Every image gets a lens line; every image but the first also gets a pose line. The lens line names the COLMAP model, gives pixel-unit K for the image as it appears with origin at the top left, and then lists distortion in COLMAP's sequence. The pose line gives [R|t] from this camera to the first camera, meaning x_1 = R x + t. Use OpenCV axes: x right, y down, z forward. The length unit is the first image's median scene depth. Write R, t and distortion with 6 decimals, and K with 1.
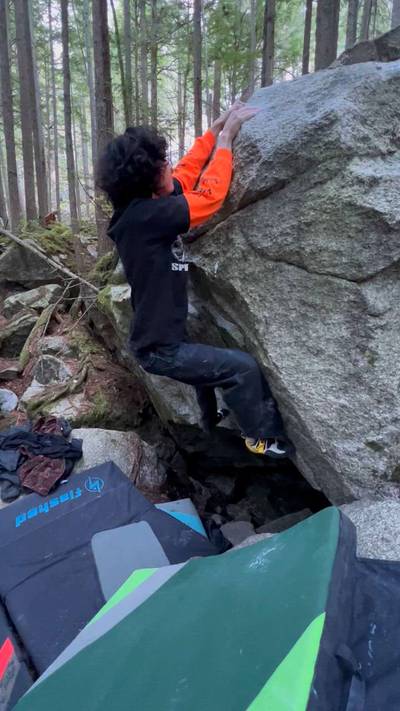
lens RADIAL K [[329.9, 0, 202.0], [0, 329.9, 354.1], [0, 0, 1]] dist [-0.013023, 0.006116]
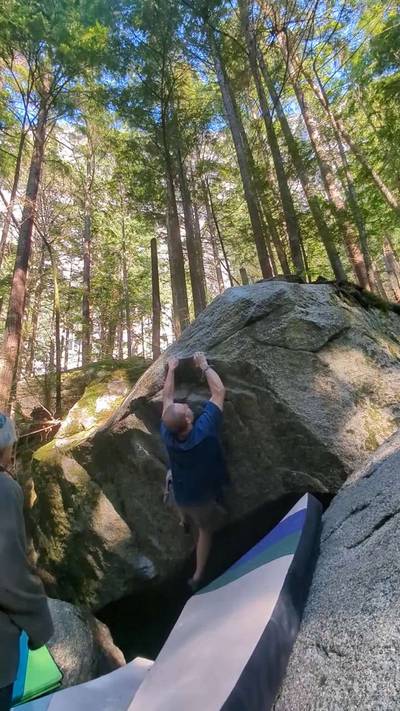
lens RADIAL K [[345.4, 0, 206.7], [0, 345.4, 348.0], [0, 0, 1]] dist [-0.002758, 0.000746]
pose [[0.921955, 0.056519, 0.383151, -0.910230], [0.179192, 0.814789, -0.551370, 0.778653], [-0.343350, 0.576996, 0.741071, -0.372864]]
